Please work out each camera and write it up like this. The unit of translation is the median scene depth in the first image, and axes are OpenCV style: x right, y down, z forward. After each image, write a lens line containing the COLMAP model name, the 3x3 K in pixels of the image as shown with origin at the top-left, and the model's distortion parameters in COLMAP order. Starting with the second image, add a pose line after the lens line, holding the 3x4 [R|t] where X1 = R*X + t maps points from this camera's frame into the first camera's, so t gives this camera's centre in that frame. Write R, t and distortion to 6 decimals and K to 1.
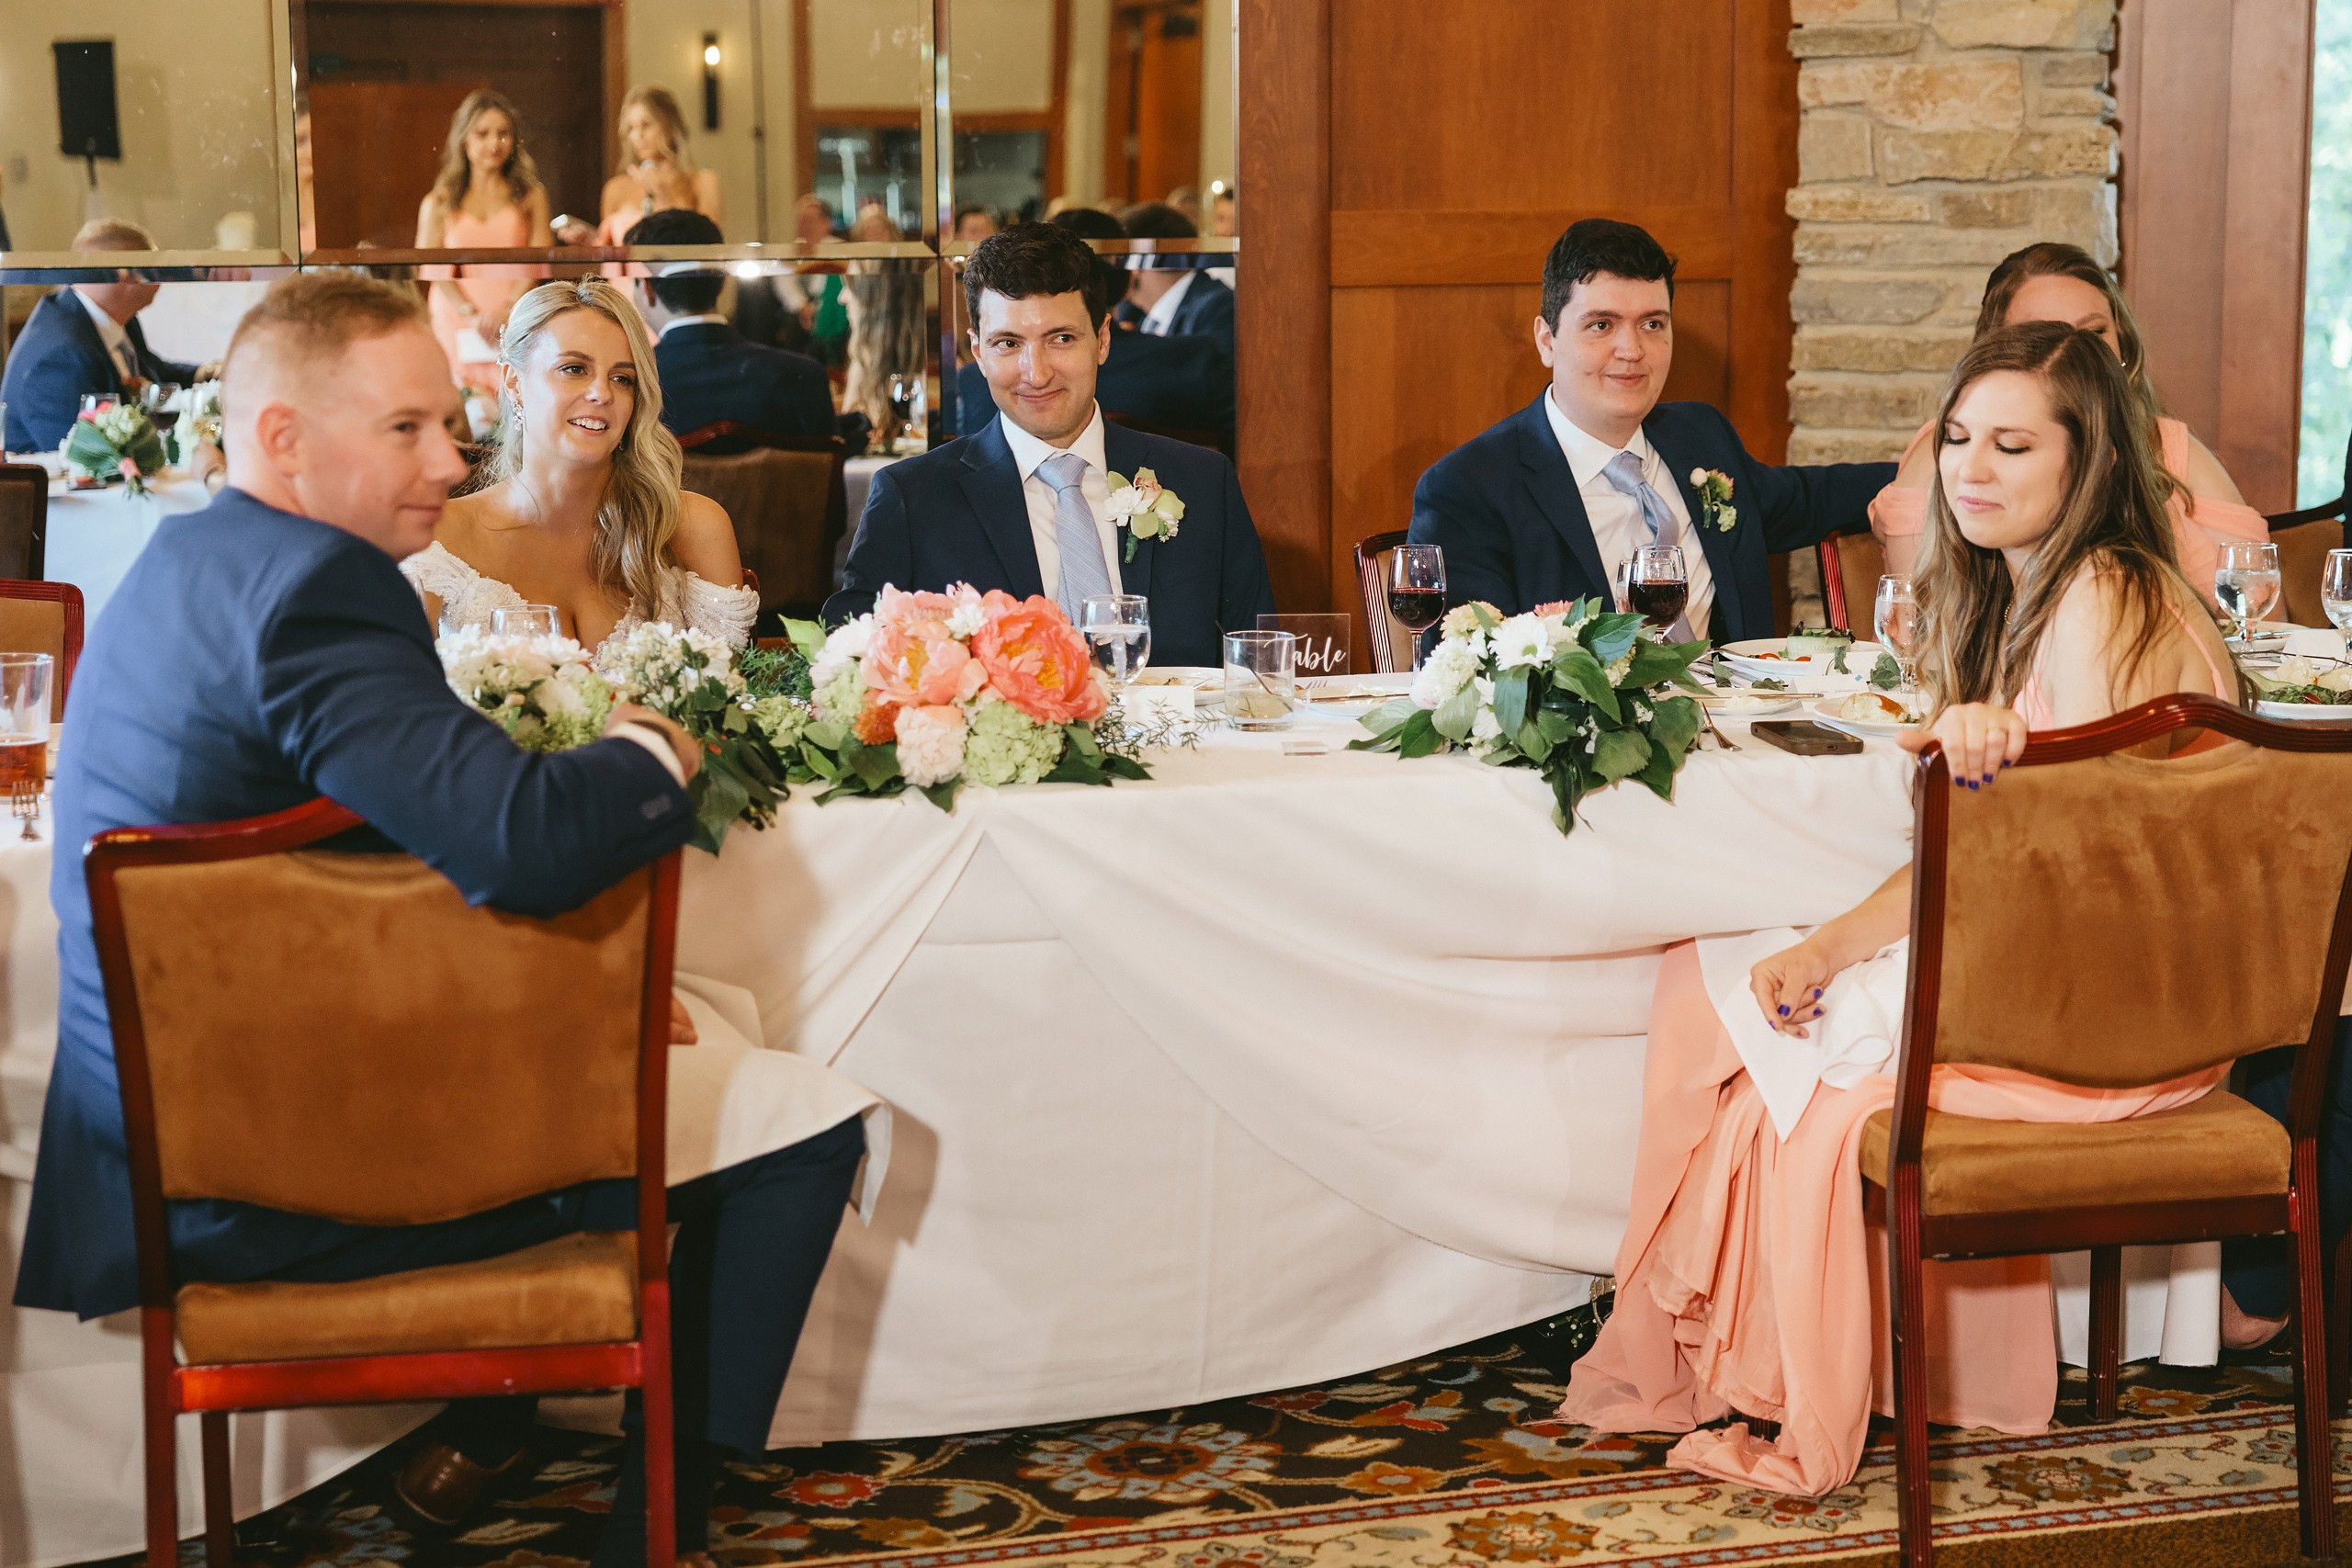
lens RADIAL K [[4101.3, 0, 1160.4], [0, 4101.3, 801.8], [0, 0, 1]] dist [-0.004227, 0.000000]
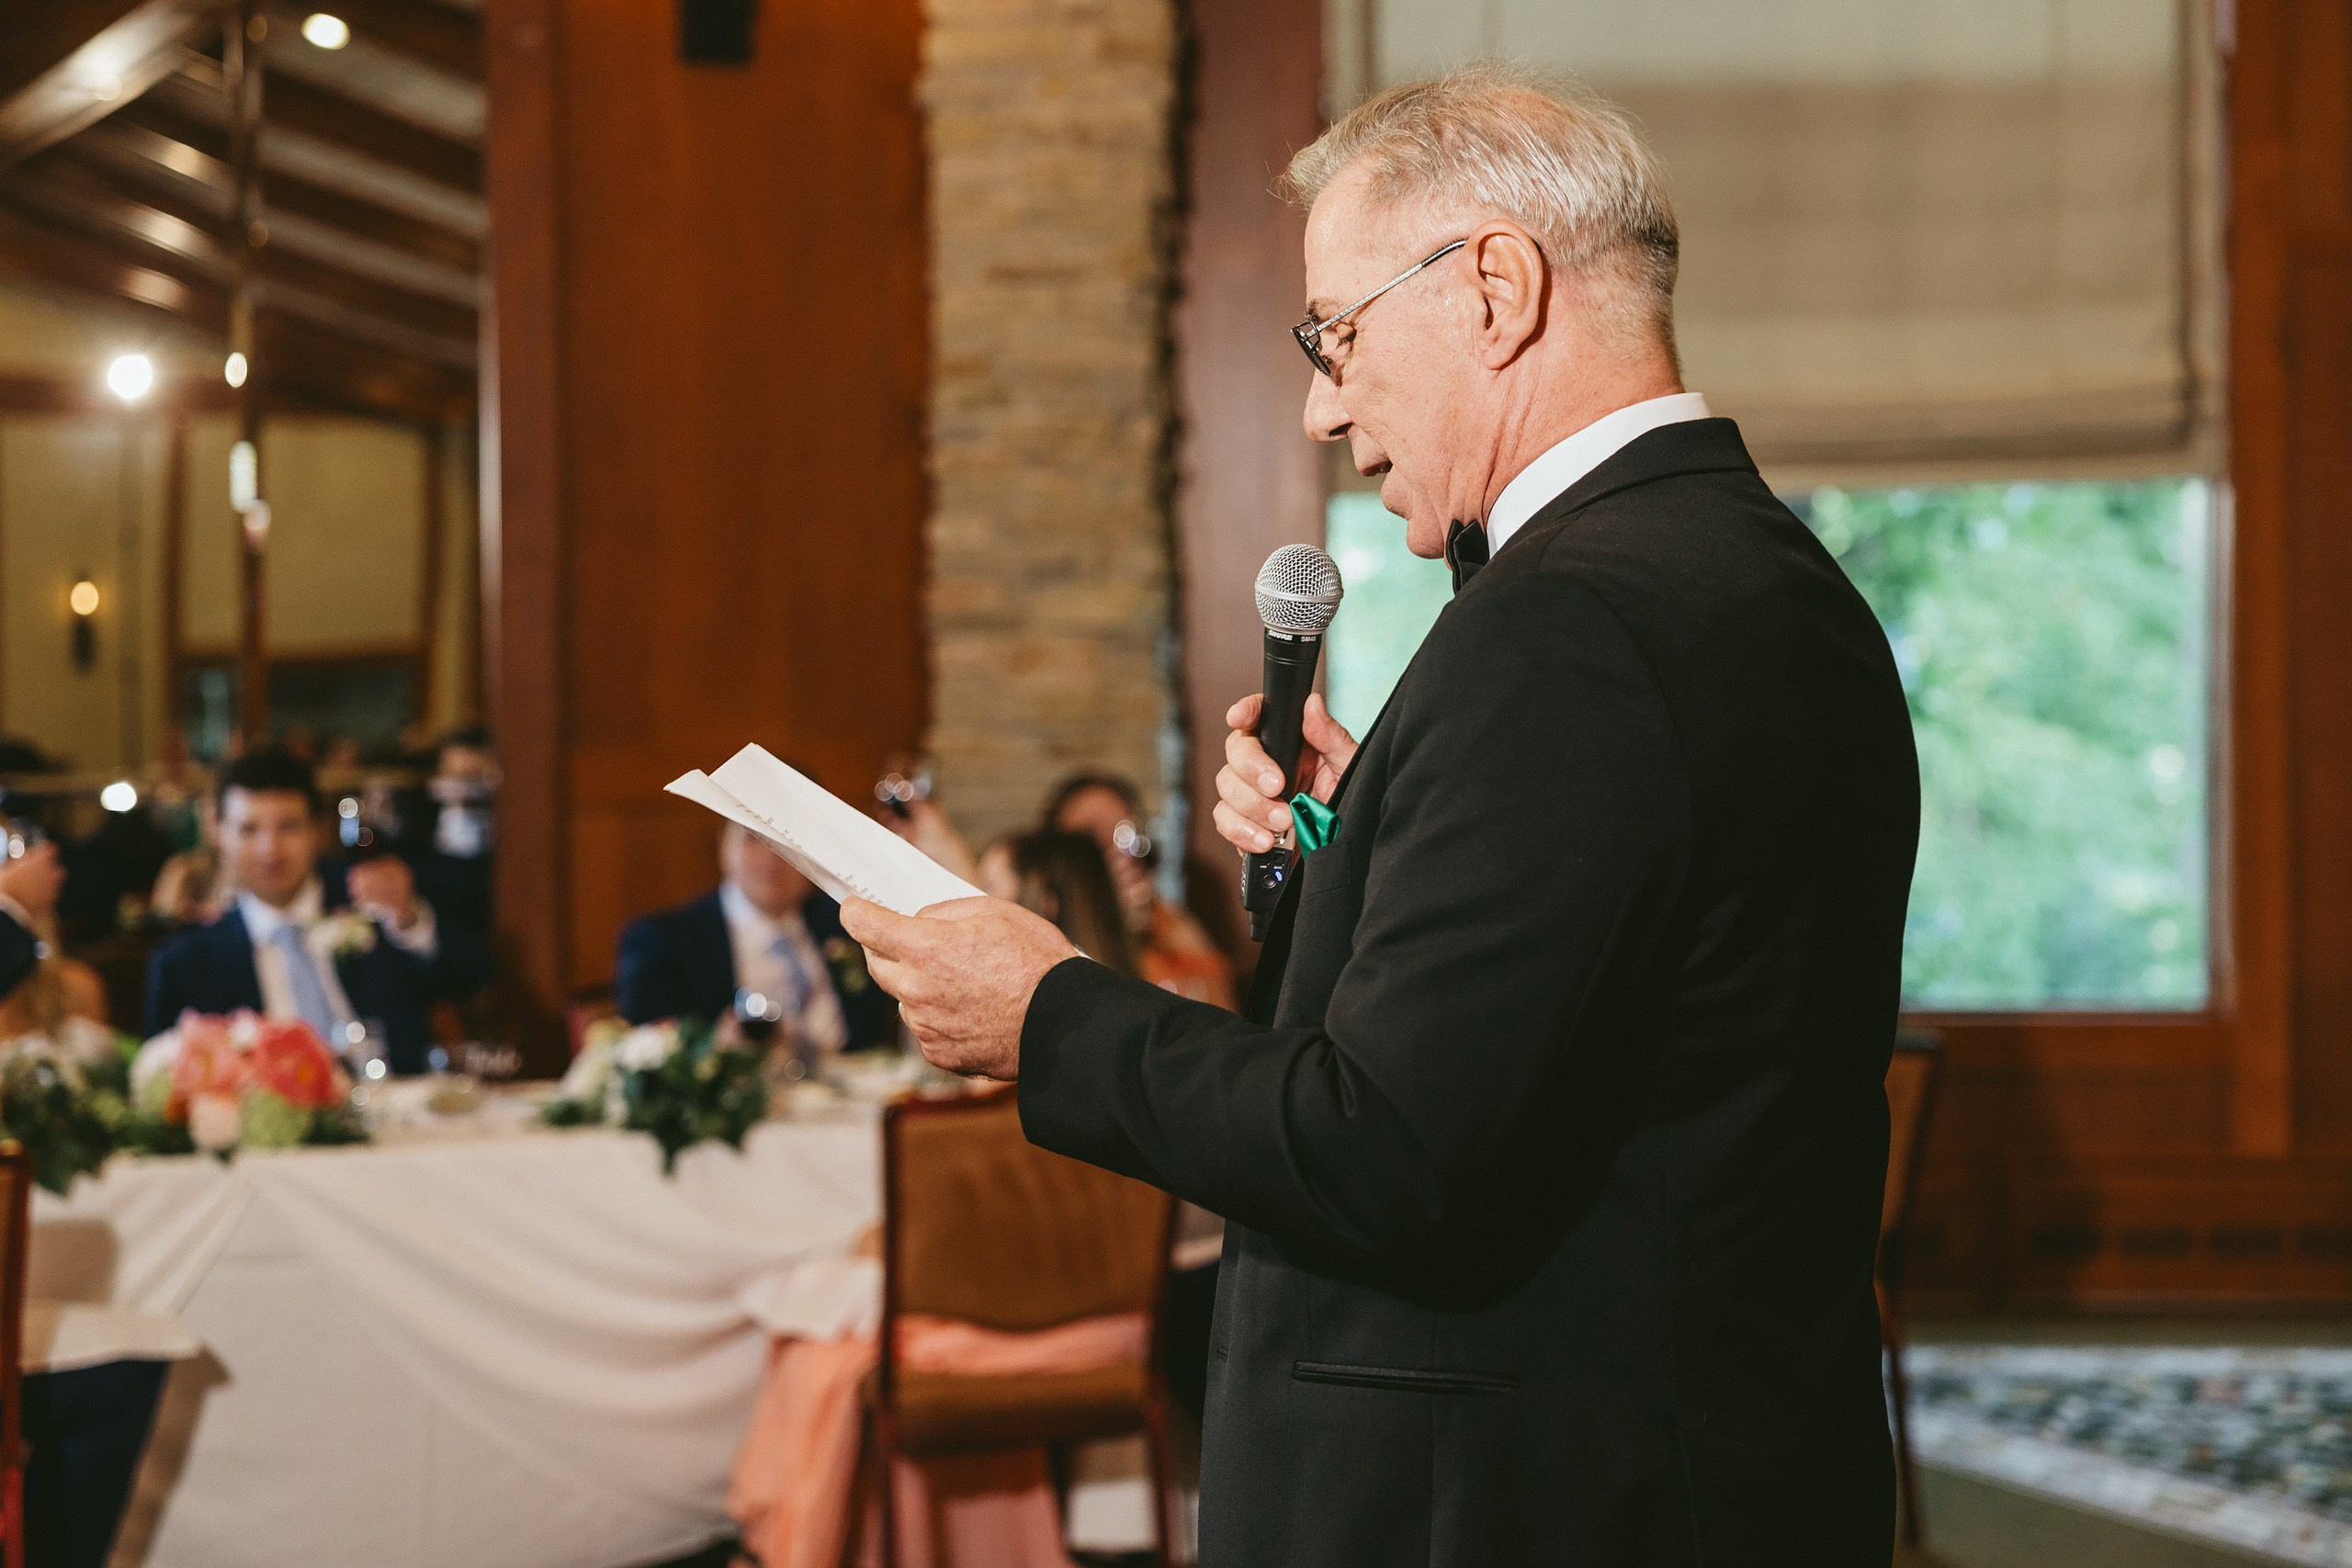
lens RADIAL K [[4101.3, 0, 1198.5], [0, 4101.3, 763.1], [0, 0, 1]] dist [-0.004227, 0.000000]
pose [[0.985999, 0.001618, 0.166745, 0.026367], [0.021702, 0.990203, -0.137938, 0.041468], [-0.165335, 0.139625, 0.976304, -0.287847]]
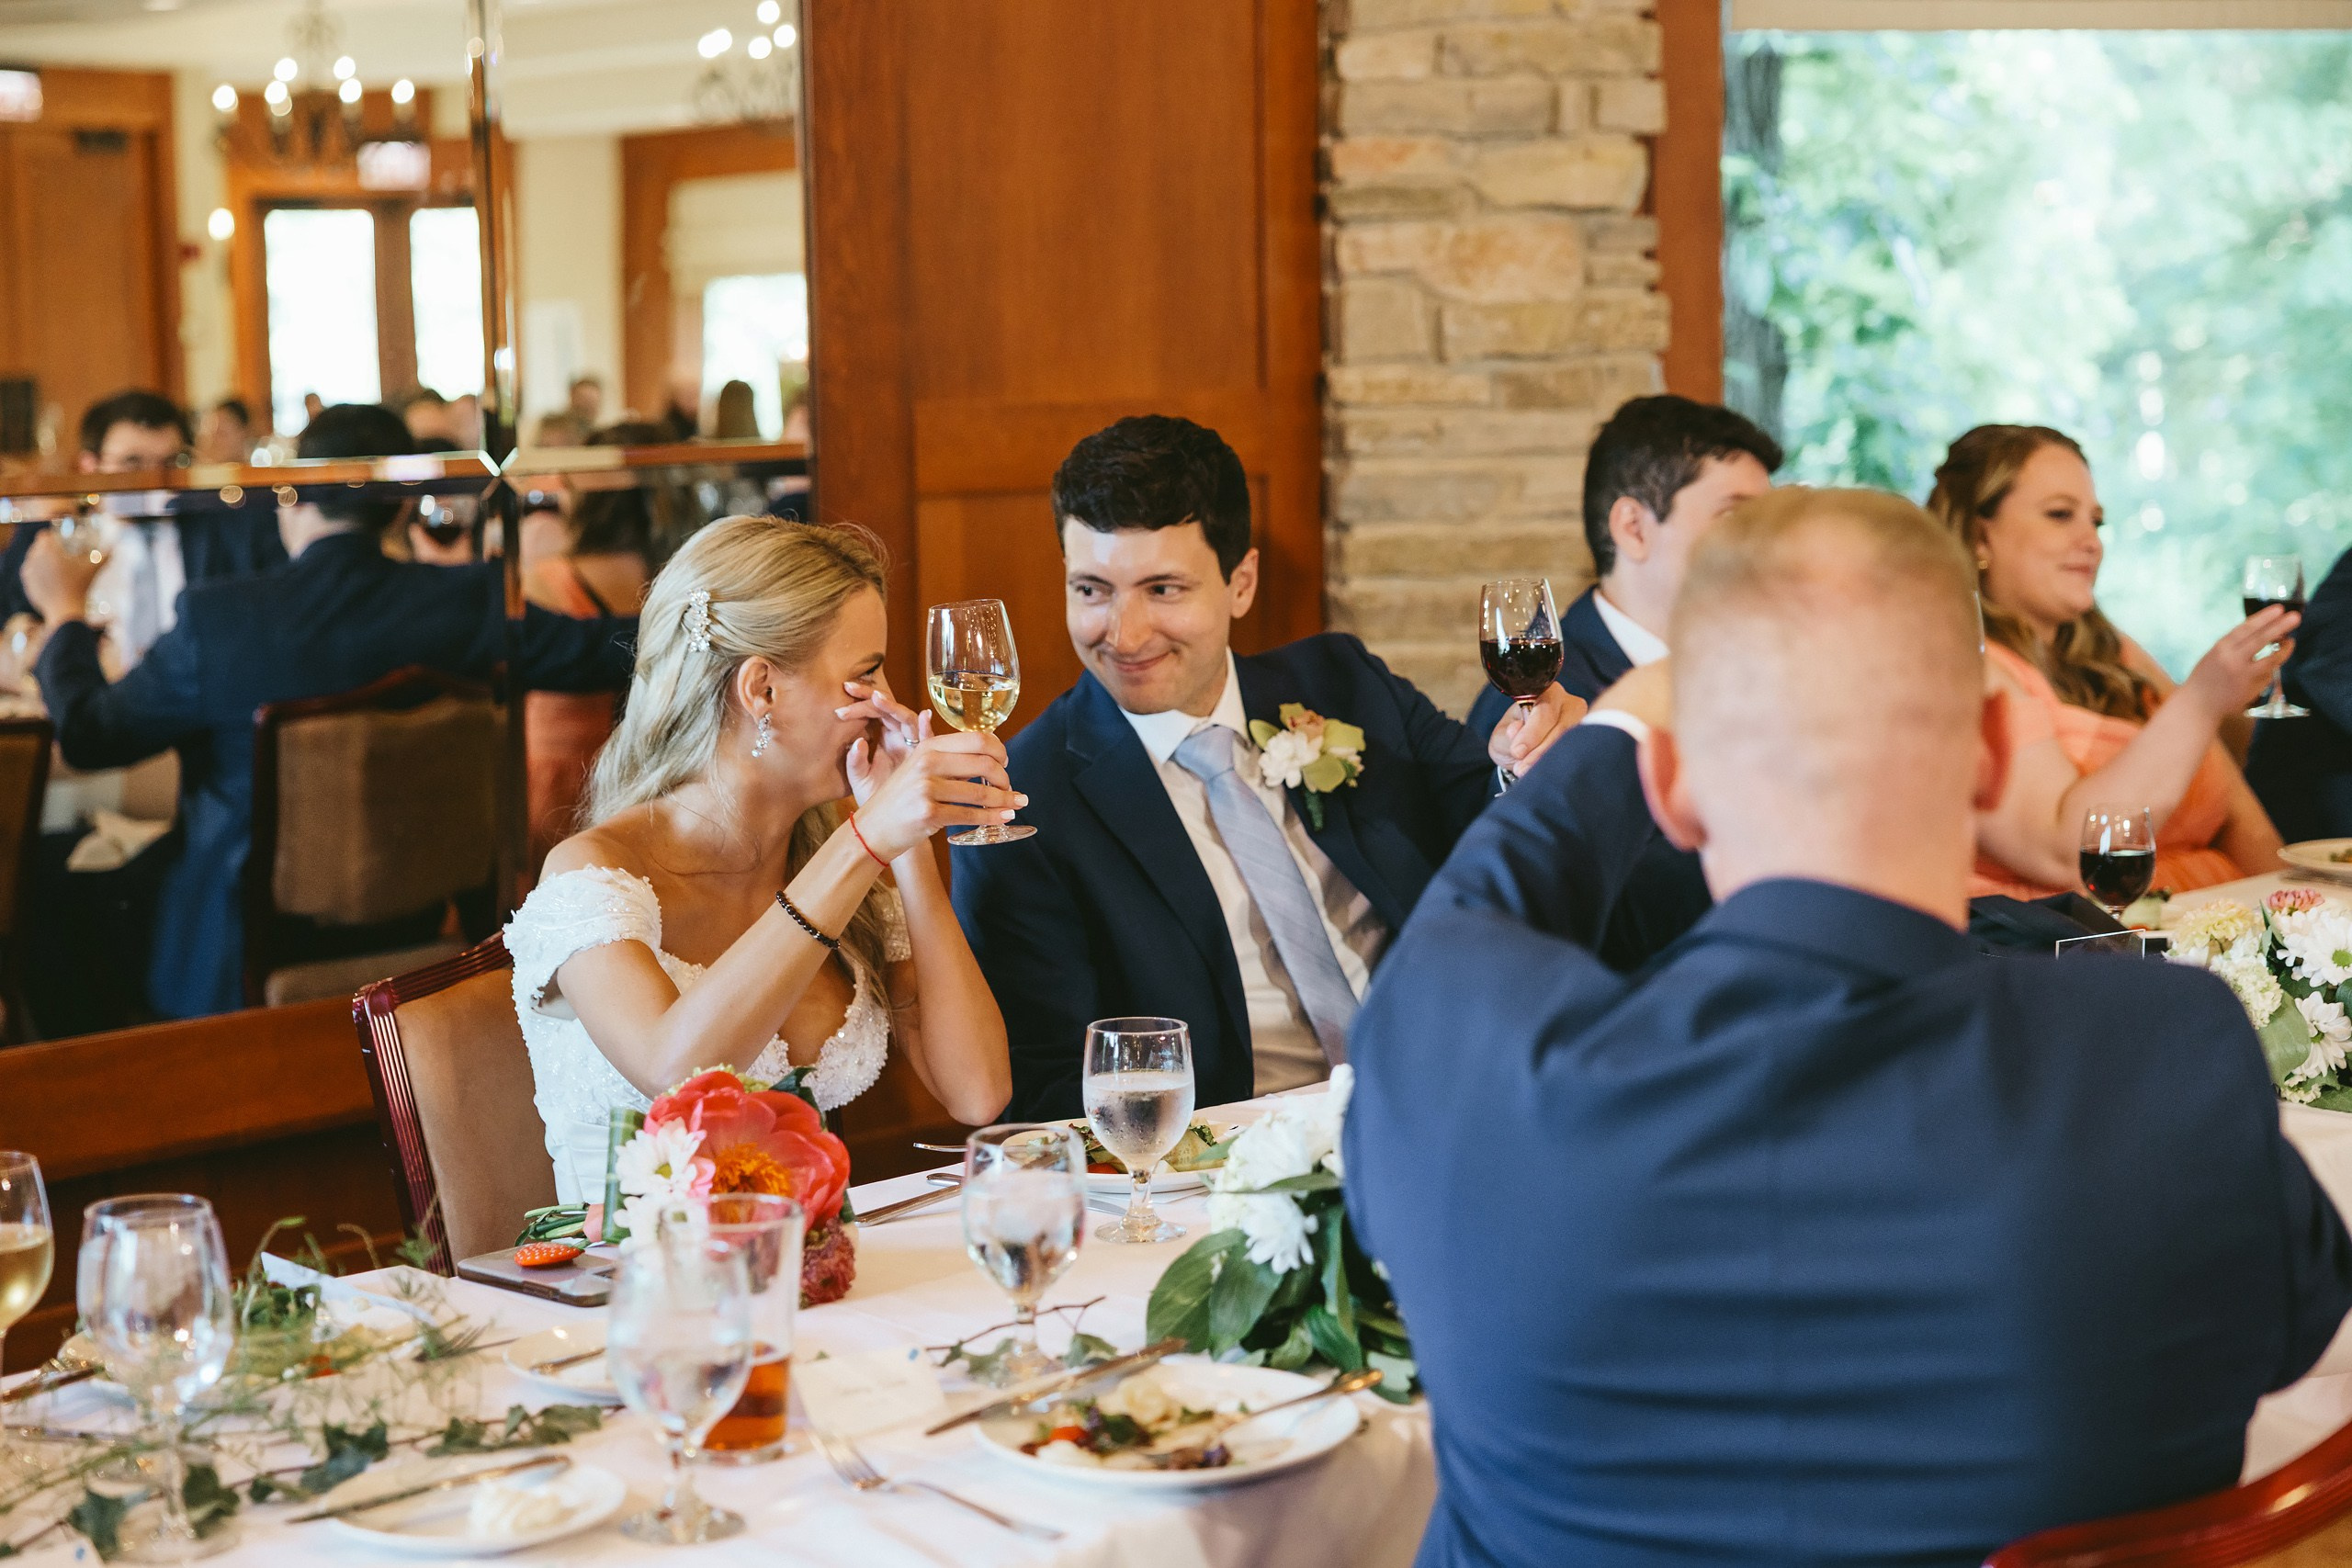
lens RADIAL K [[4111.2, 0, 1181.8], [0, 4111.2, 720.5], [0, 0, 1]] dist [0.077549, 0.000000]
pose [[0.853251, -0.055679, 0.518519, -0.334160], [0.087045, 0.995541, -0.036336, -0.047692], [-0.514184, 0.076138, 0.854294, 0.285549]]
